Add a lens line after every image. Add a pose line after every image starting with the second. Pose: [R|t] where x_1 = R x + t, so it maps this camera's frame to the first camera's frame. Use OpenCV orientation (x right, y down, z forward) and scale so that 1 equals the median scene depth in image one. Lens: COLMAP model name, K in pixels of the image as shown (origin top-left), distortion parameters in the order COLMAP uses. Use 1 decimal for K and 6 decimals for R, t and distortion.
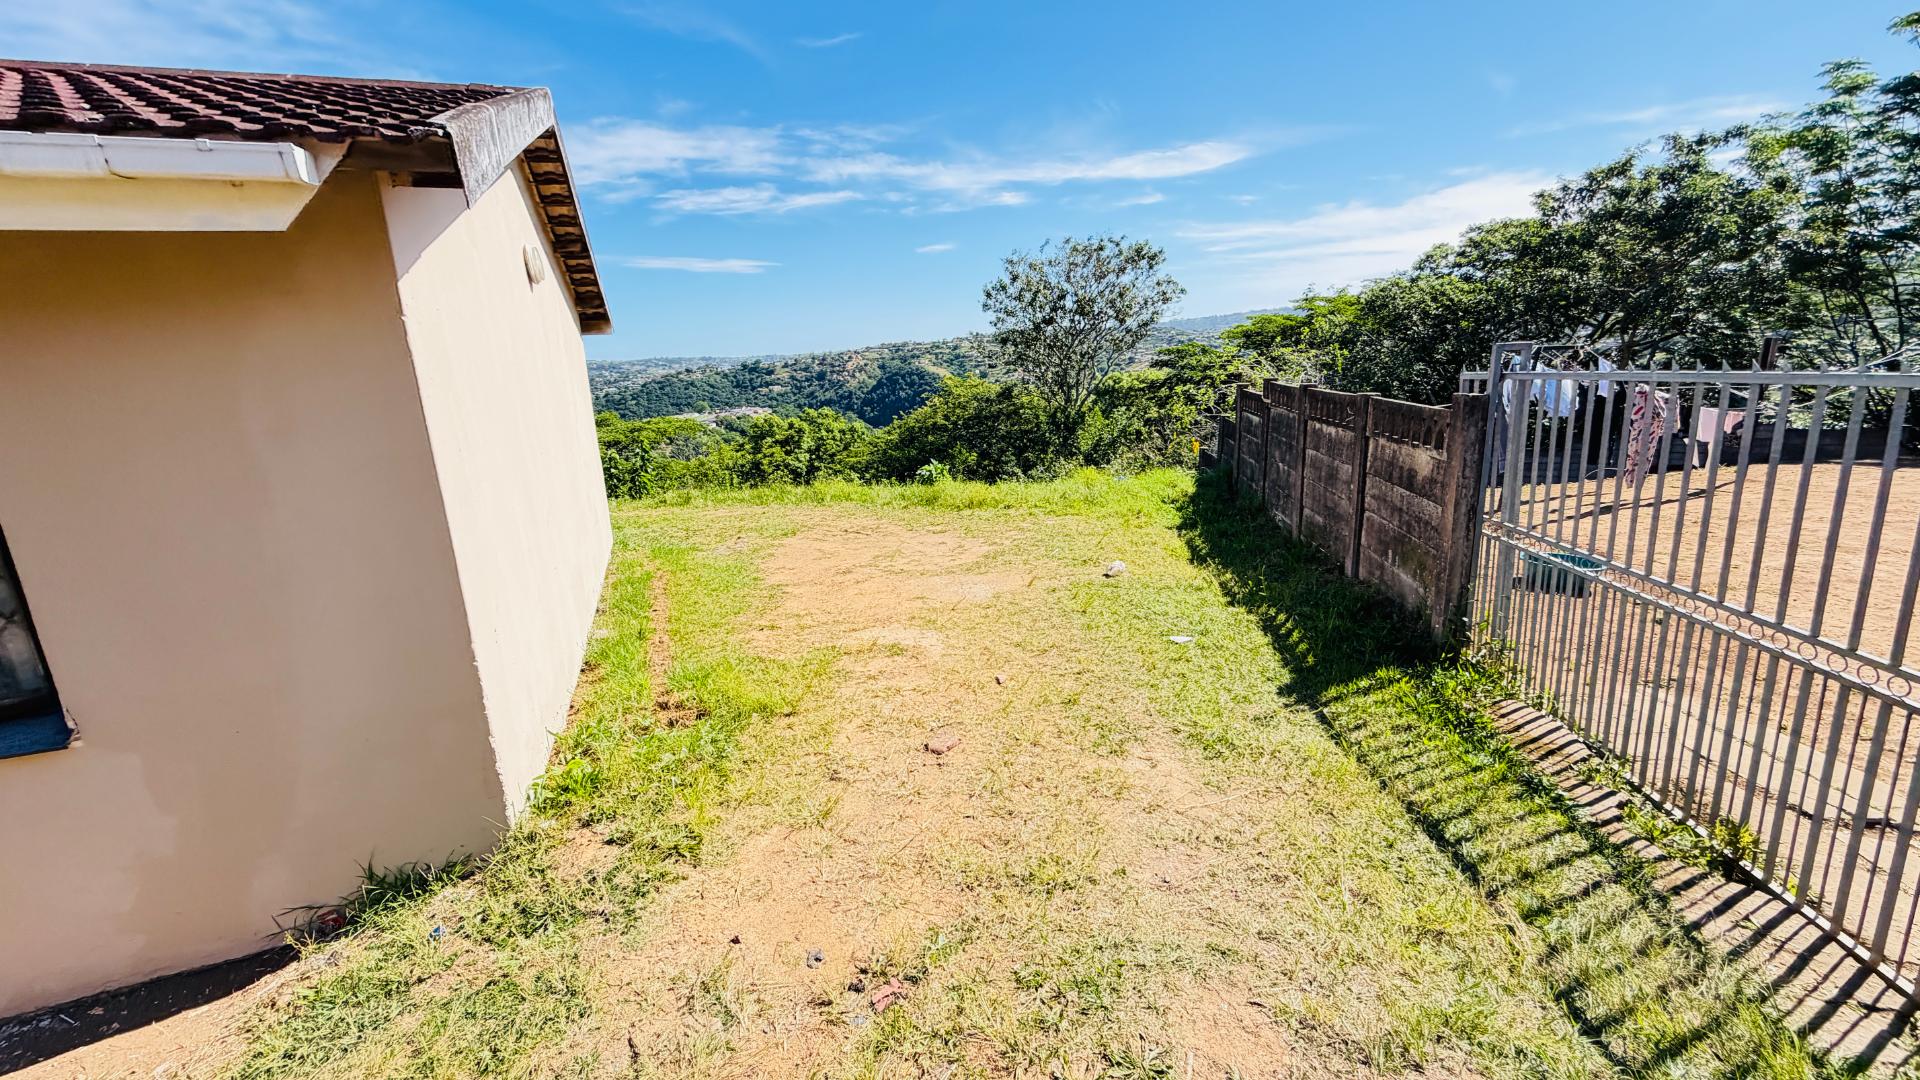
lens RADIAL K [[766.4, 0, 953.1], [0, 766.4, 547.1], [0, 0, 1]] dist [0.001103, -0.000258]
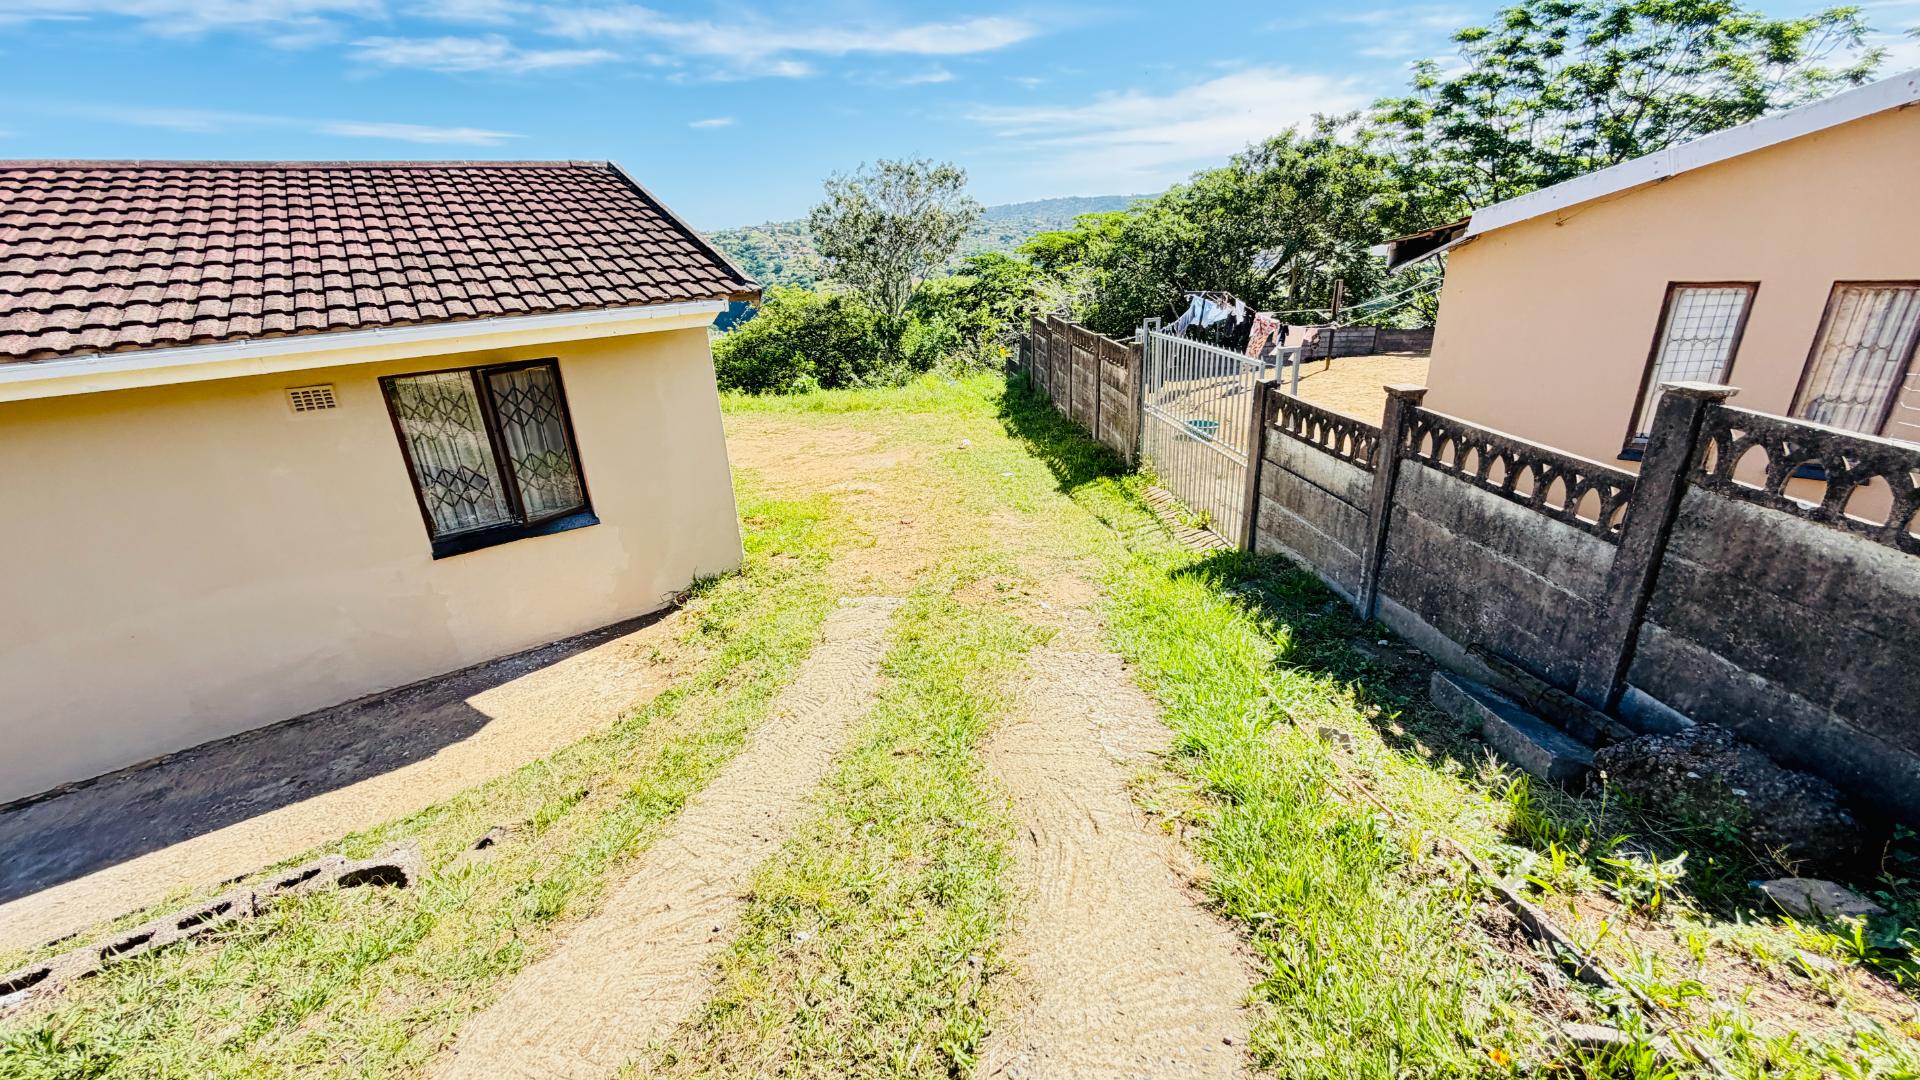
lens RADIAL K [[766.4, 0, 956.4], [0, 766.4, 543.2], [0, 0, 1]] dist [0.001103, -0.000258]
pose [[0.967802, -0.090529, 0.234871, -0.060396], [0.060589, 0.989435, 0.131707, 0.006219], [-0.244313, -0.113236, 0.963062, -0.172192]]
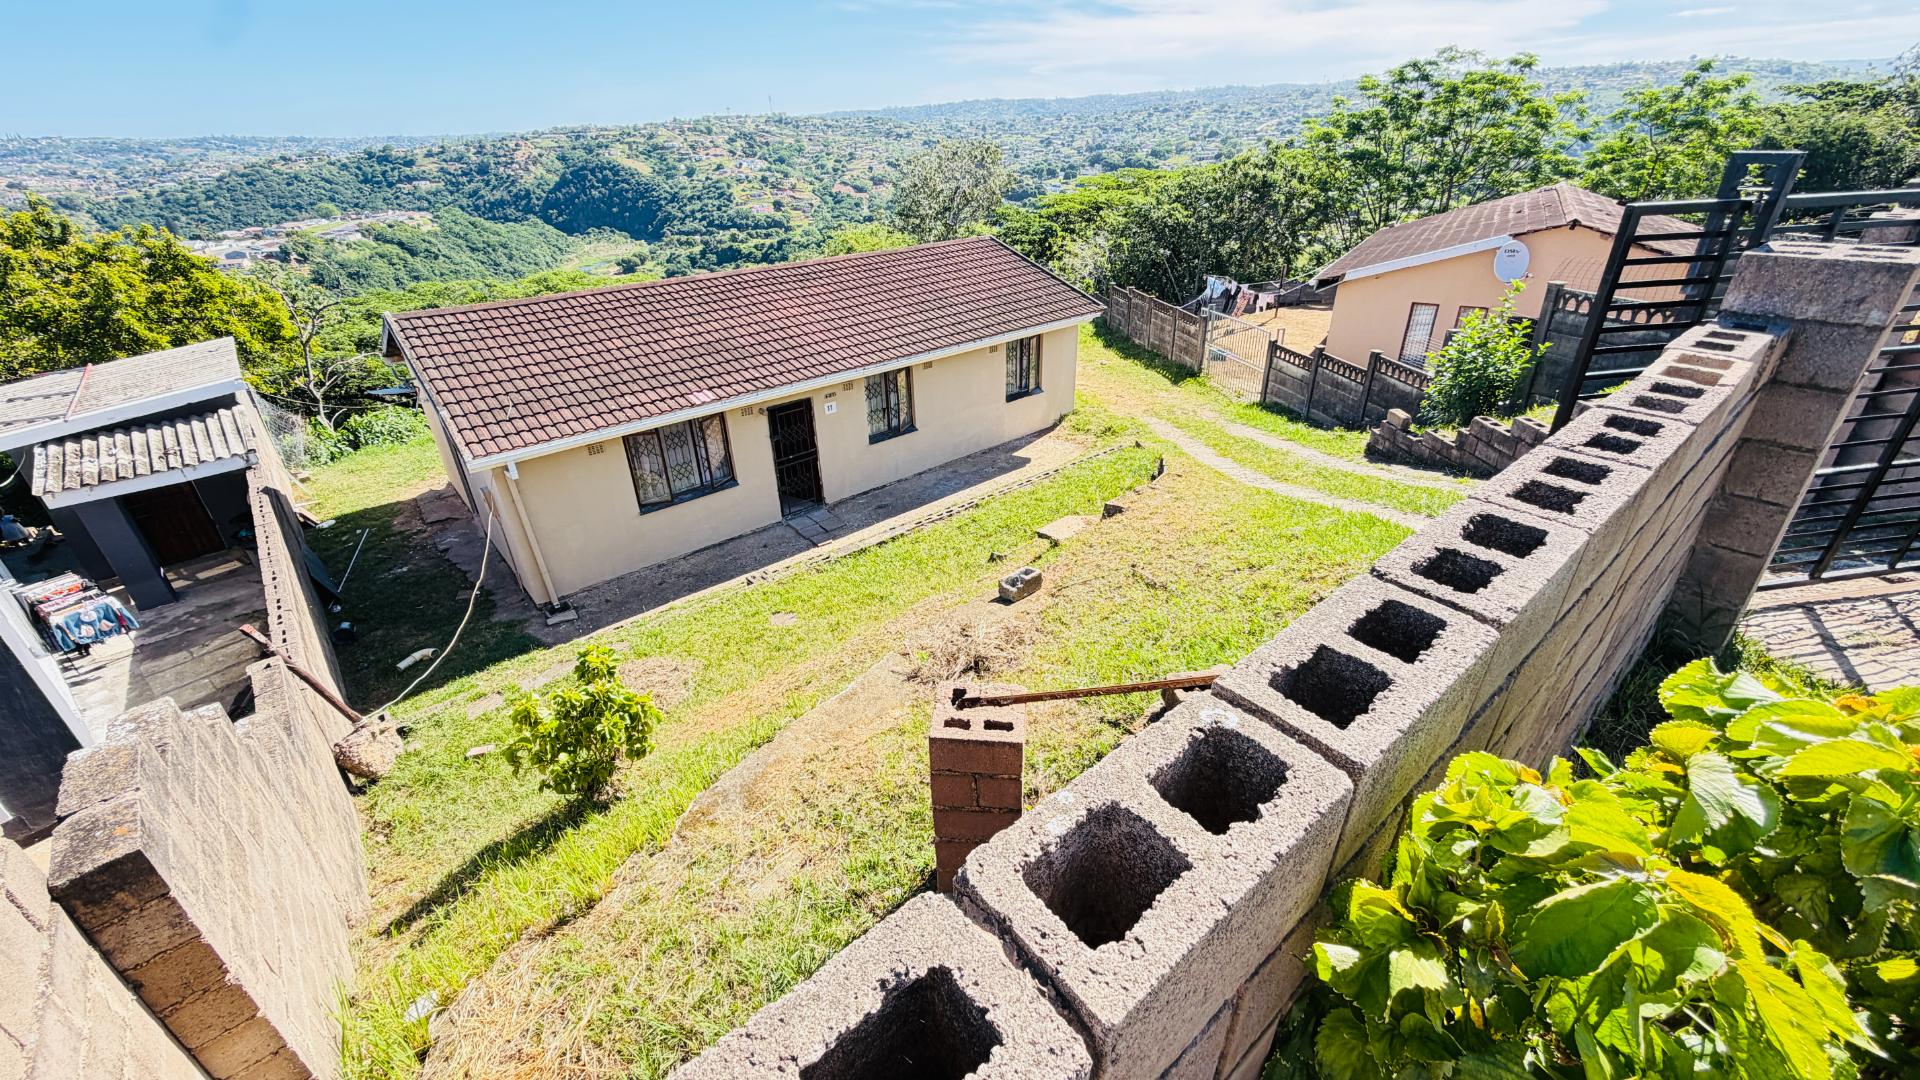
lens RADIAL K [[766.4, 0, 957.3], [0, 766.4, 536.5], [0, 0, 1]] dist [0.001103, -0.000258]
pose [[0.939056, -0.135104, 0.316104, -0.426255], [0.061314, 0.970615, 0.232697, -0.013666], [-0.338253, -0.199134, 0.919745, -0.543903]]
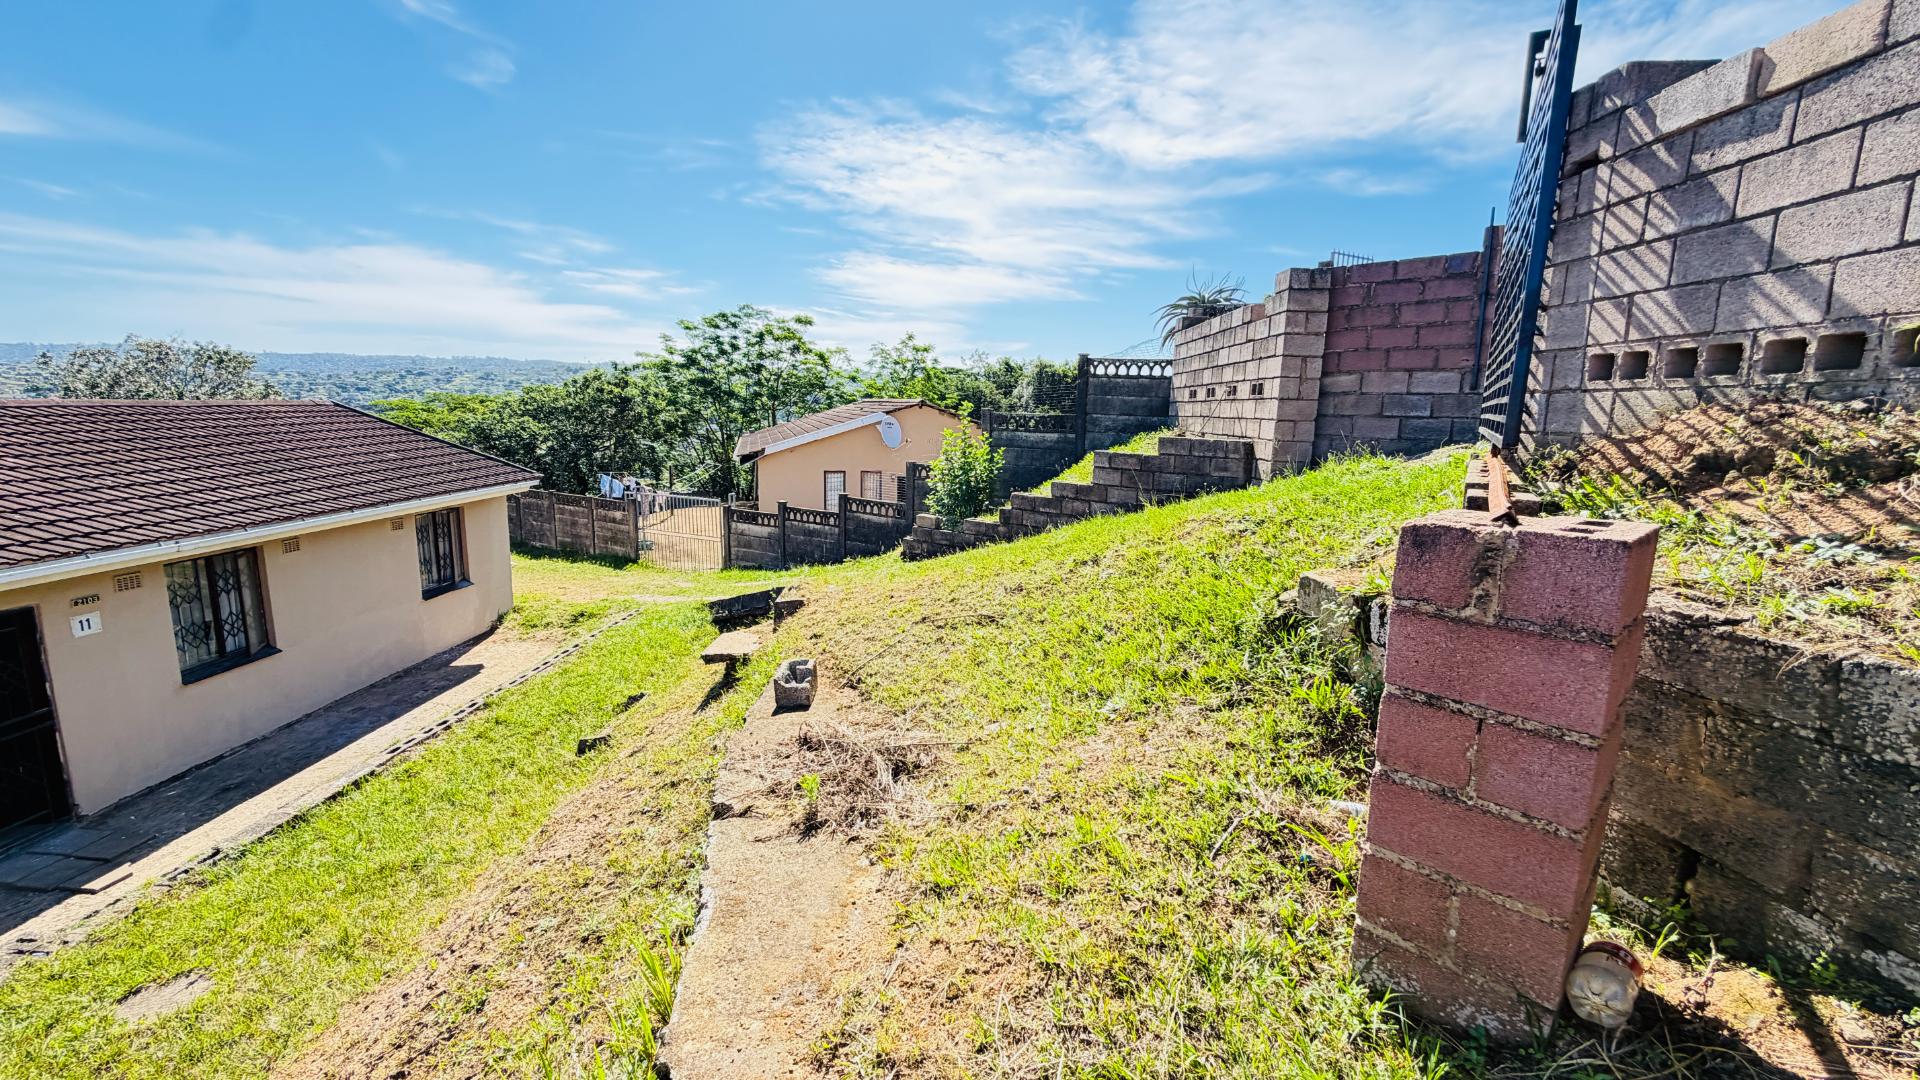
lens RADIAL K [[766.4, 0, 956.4], [0, 766.4, 539.8], [0, 0, 1]] dist [0.001103, -0.000258]
pose [[0.374441, -0.099328, 0.921915, -0.467347], [0.181103, 0.982932, 0.032346, 0.038672], [-0.909393, 0.154850, 0.386038, -0.403997]]
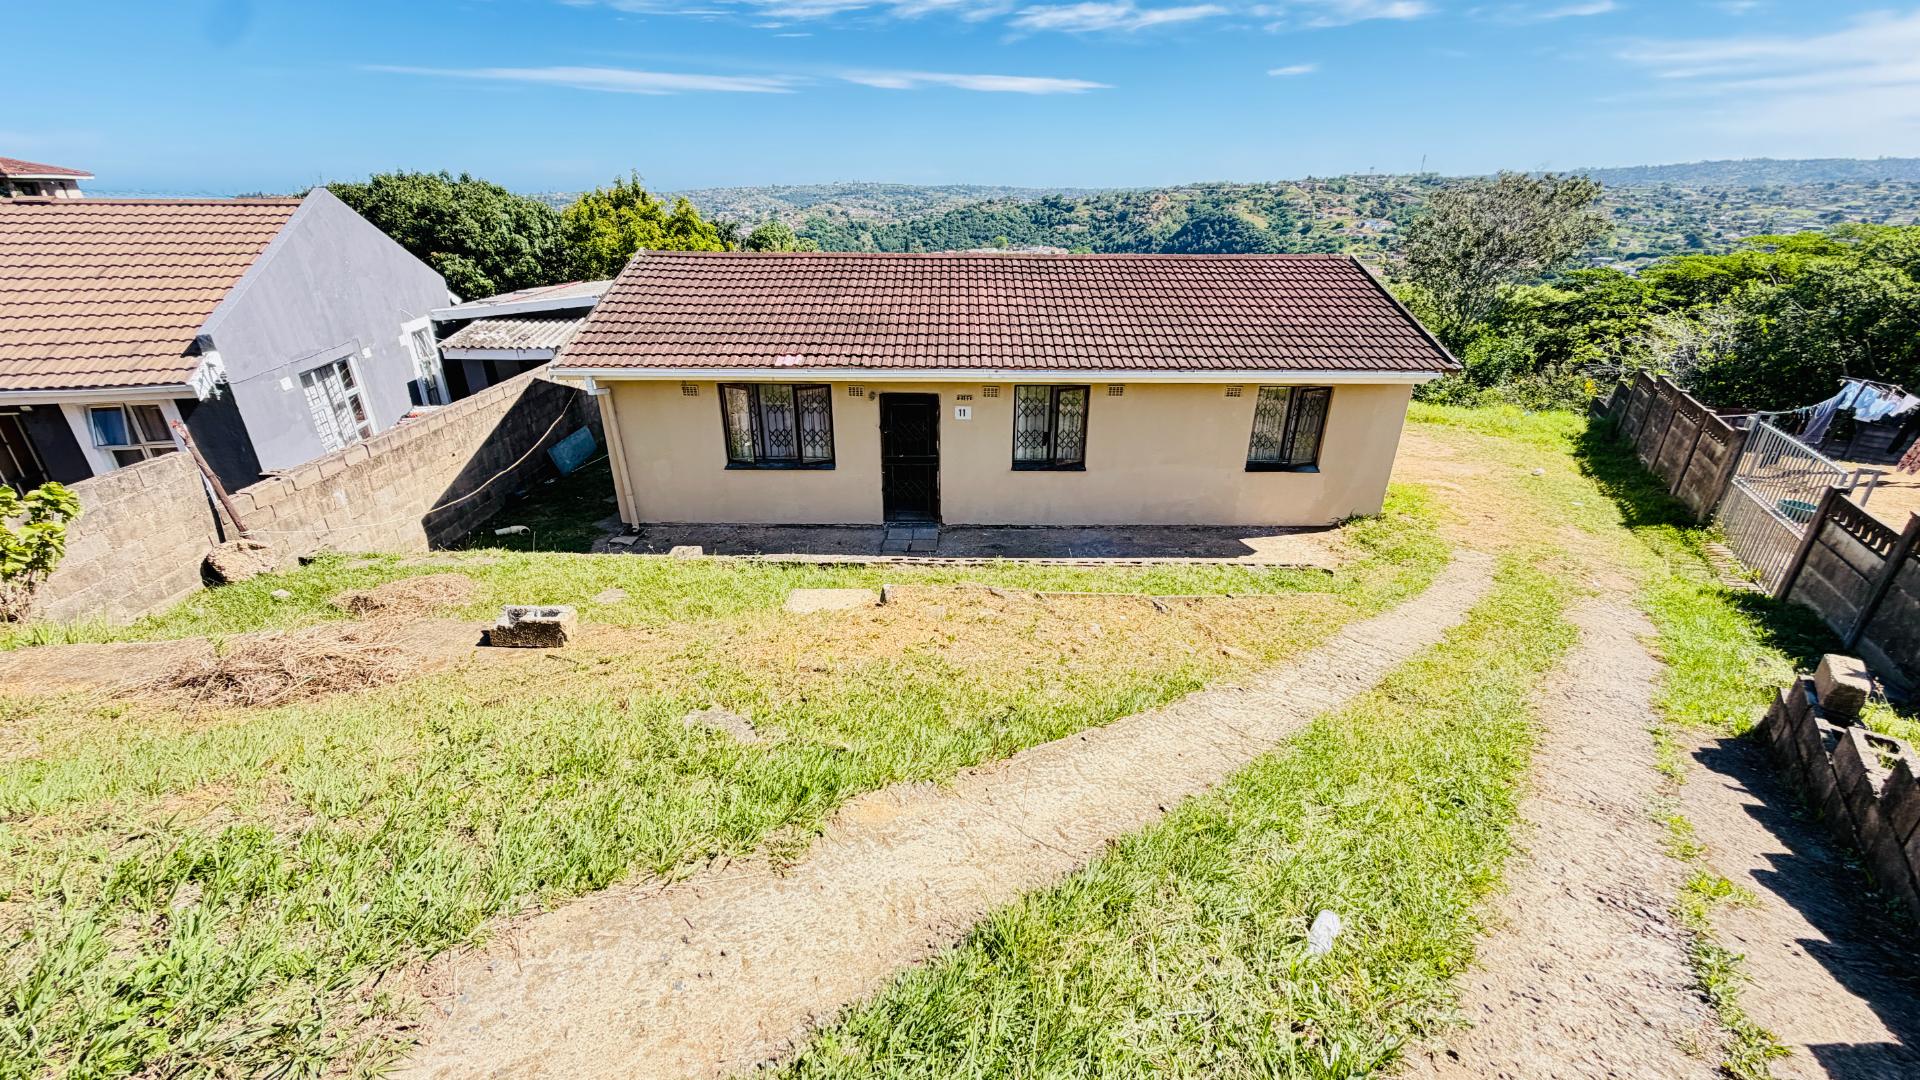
lens RADIAL K [[766.4, 0, 956.9], [0, 766.4, 538.7], [0, 0, 1]] dist [0.001103, -0.000258]
pose [[0.934228, 0.194579, -0.298925, -0.174113], [-0.137670, 0.969859, 0.201050, 0.000855], [0.329036, -0.146674, 0.932857, -0.427579]]
